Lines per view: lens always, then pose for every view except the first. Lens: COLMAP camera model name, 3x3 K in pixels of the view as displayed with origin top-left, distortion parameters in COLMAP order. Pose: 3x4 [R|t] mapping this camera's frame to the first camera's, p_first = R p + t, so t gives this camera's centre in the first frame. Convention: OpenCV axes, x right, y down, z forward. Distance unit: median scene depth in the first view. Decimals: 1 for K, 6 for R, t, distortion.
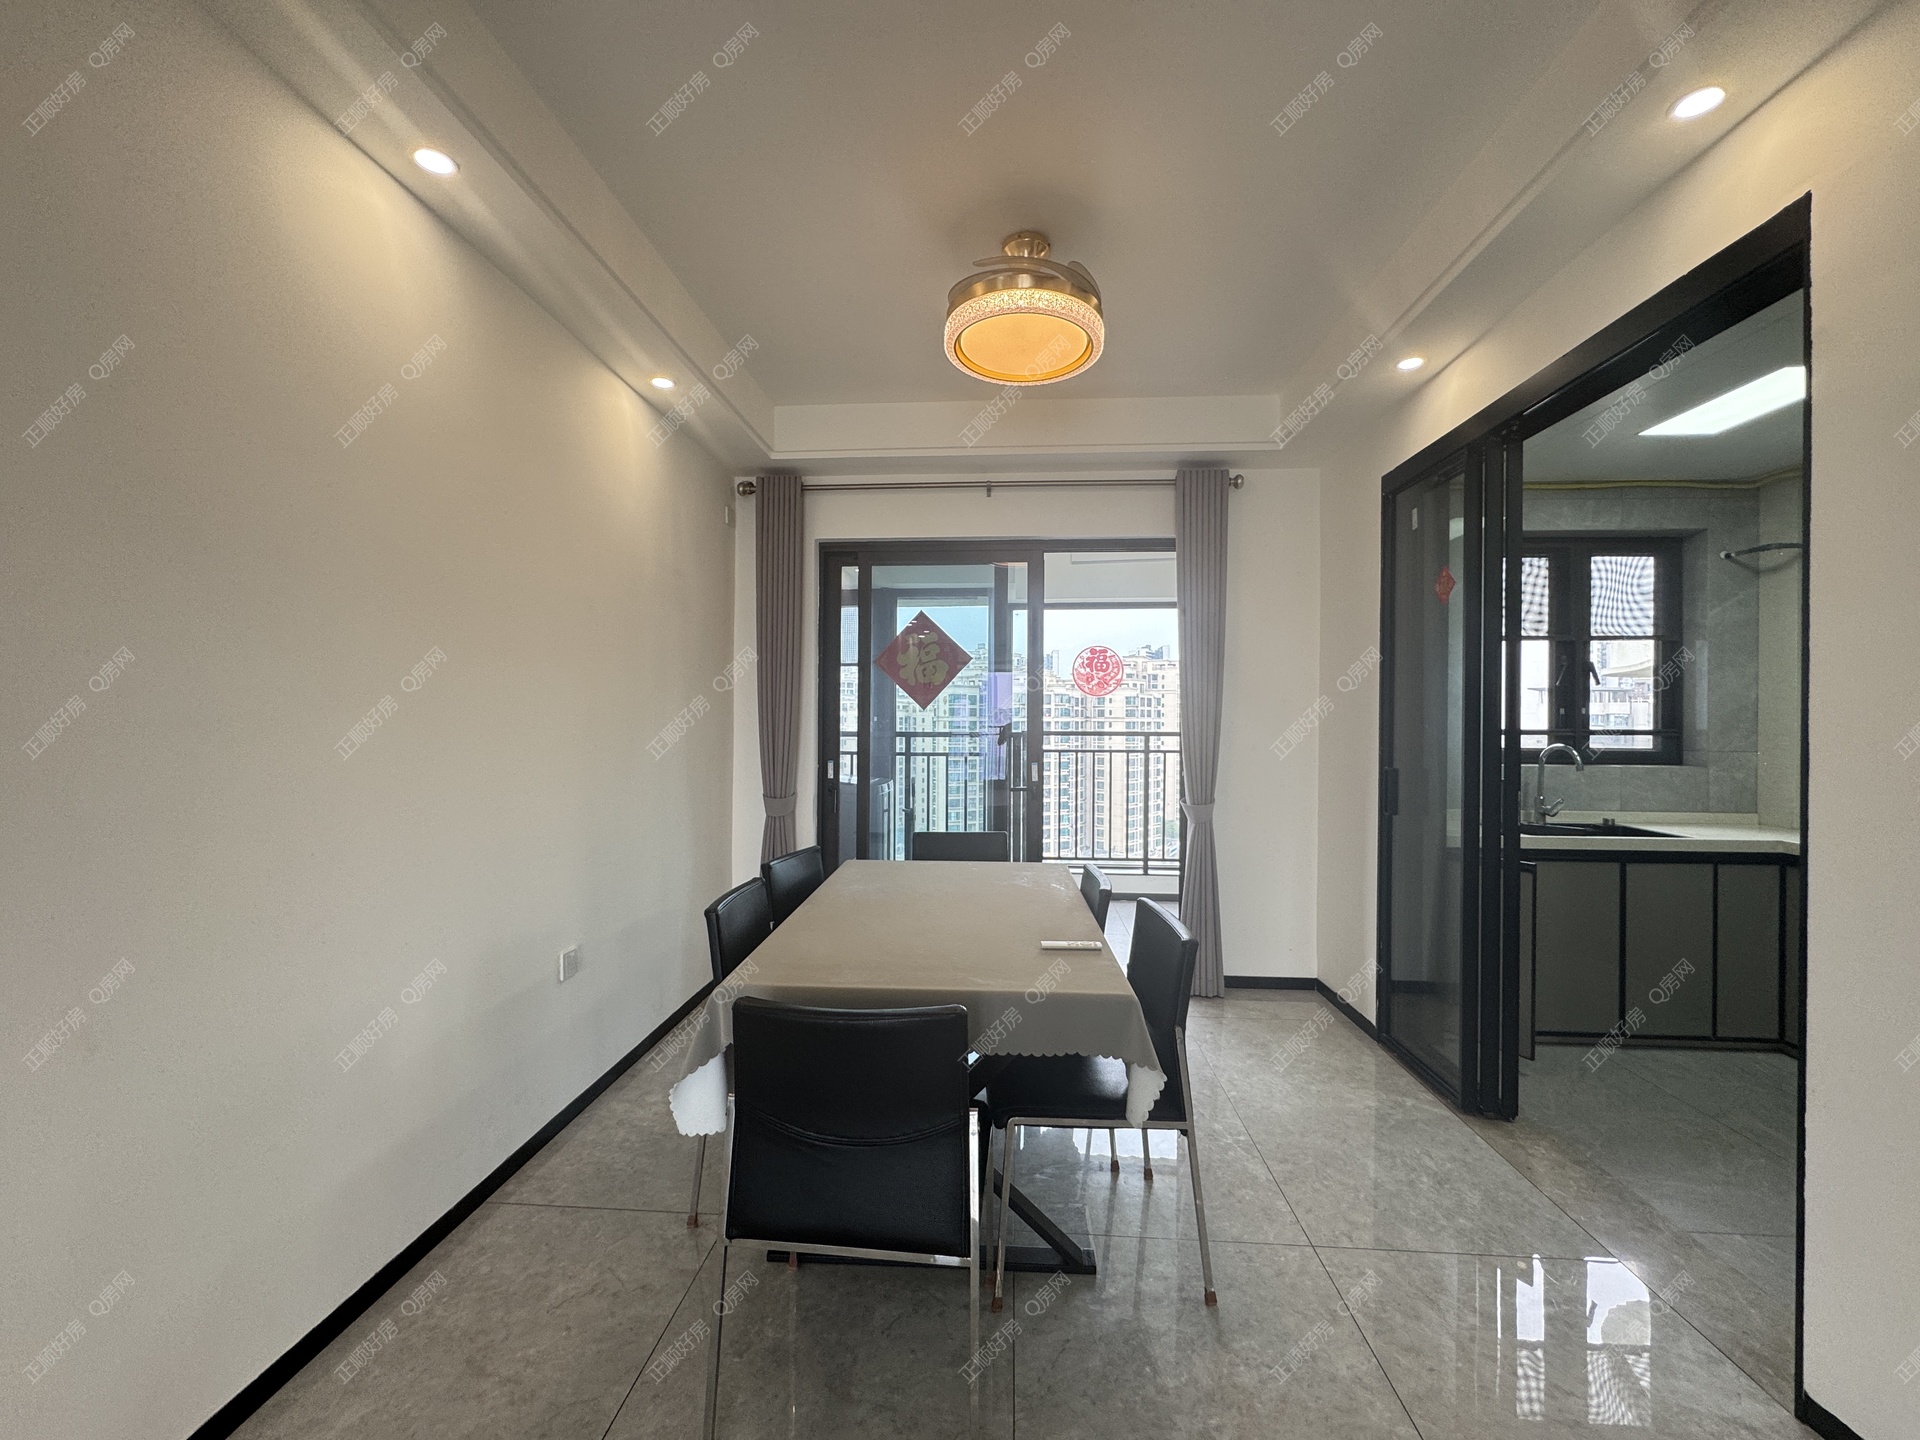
lens RADIAL K [[767.3, 0, 962.0], [0, 767.3, 717.9], [0, 0, 1]] dist [-0.010773, 0.001701]
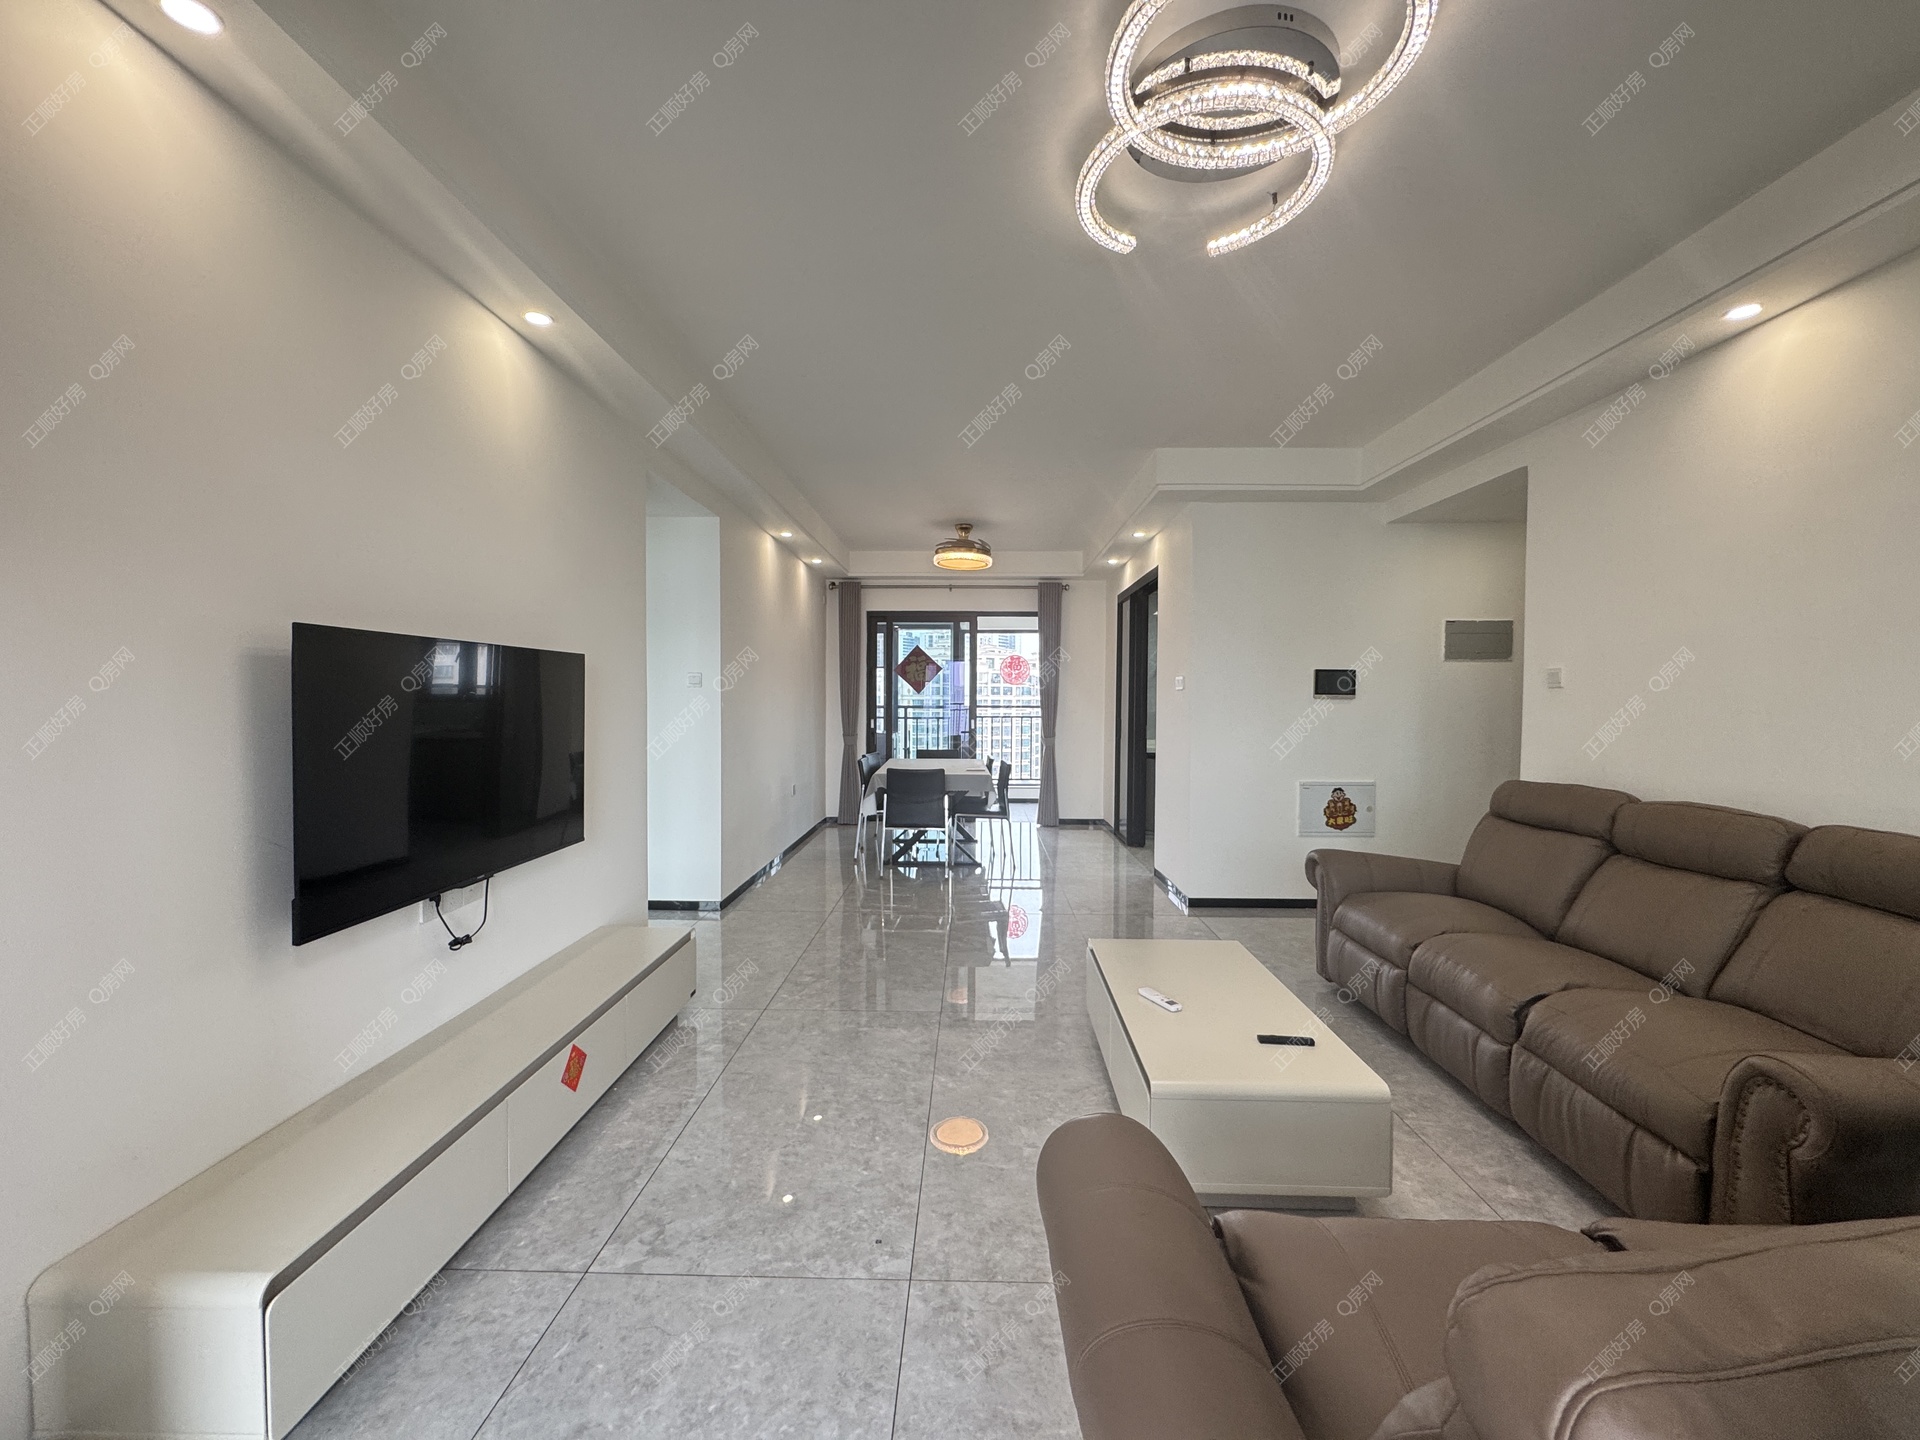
lens RADIAL K [[767.3, 0, 965.4], [0, 767.3, 723.0], [0, 0, 1]] dist [-0.010773, 0.001701]
pose [[0.998296, -0.002974, 0.058281, -0.050958], [0.000646, 0.999202, 0.039930, -0.018377], [-0.058354, -0.039825, 0.997501, -1.191031]]
